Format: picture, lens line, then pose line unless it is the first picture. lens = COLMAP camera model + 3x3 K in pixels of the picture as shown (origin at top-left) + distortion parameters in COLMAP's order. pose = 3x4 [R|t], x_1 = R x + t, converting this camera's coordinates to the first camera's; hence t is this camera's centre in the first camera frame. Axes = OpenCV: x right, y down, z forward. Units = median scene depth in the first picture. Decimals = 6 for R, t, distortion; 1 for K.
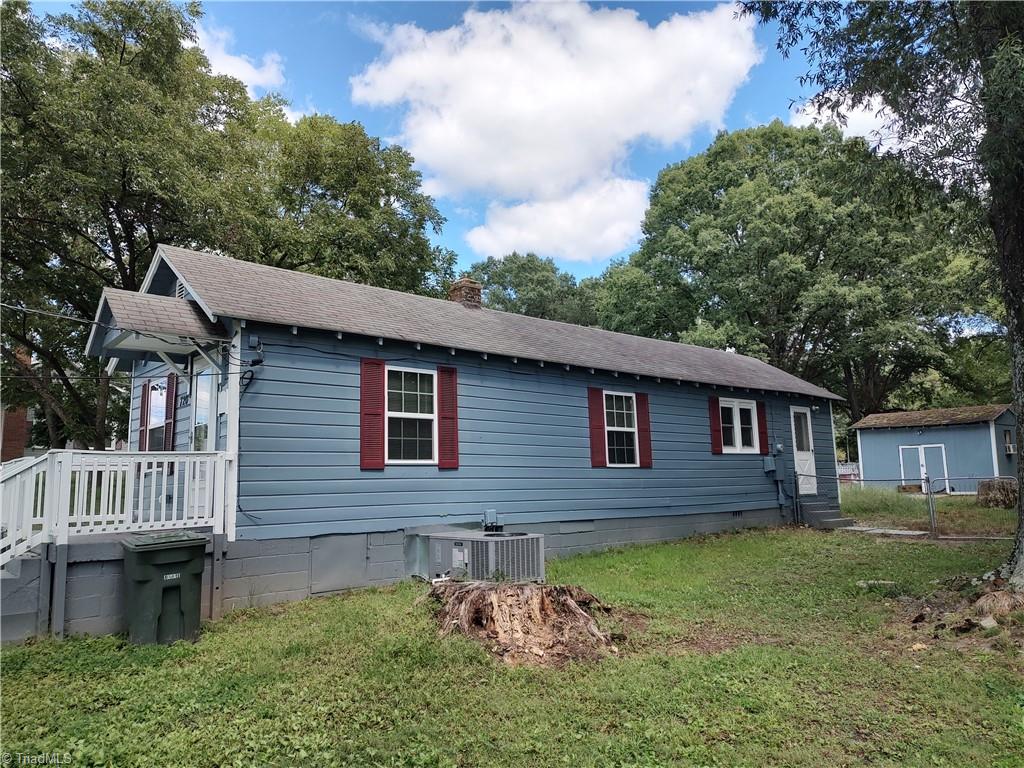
lens RADIAL K [[698.9, 0, 508.5], [0, 698.9, 372.4], [0, 0, 1]] dist [0.005986, 0.000746]
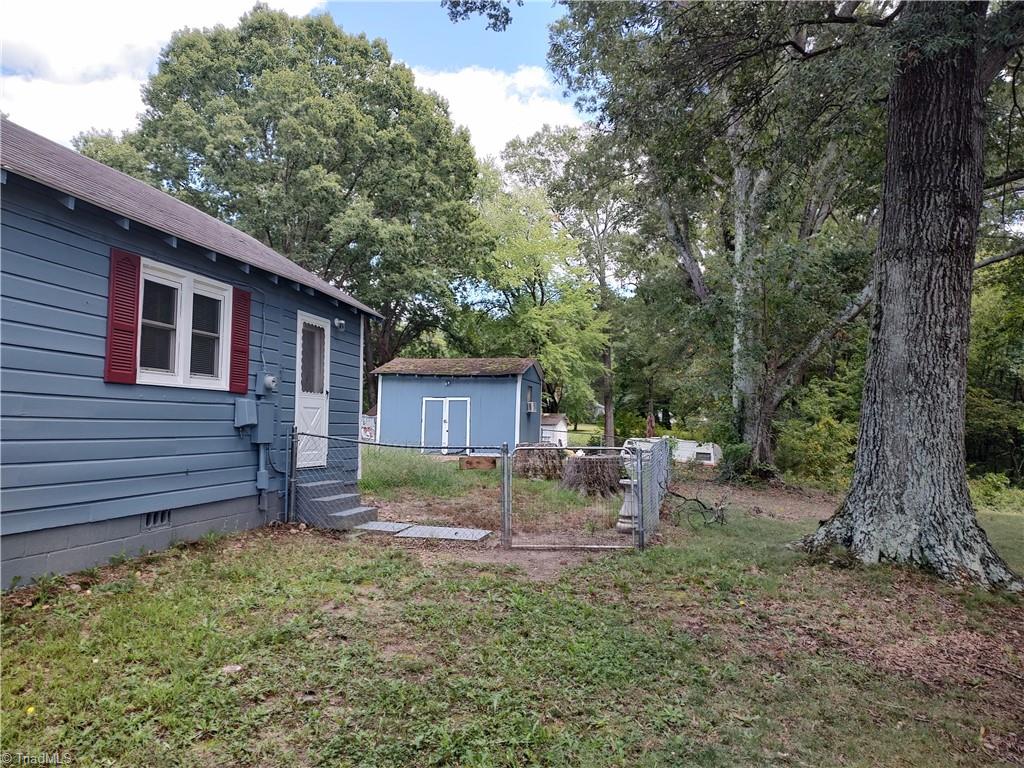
lens RADIAL K [[721.3, 0, 512.0], [0, 721.3, 384.0], [0, 0, 1]] dist [-0.007424, -0.007068]
pose [[0.786156, 0.065697, 0.614526, 0.114692], [-0.121224, 0.991410, 0.049092, 0.034841], [-0.606023, -0.113089, 0.787367, 0.268191]]
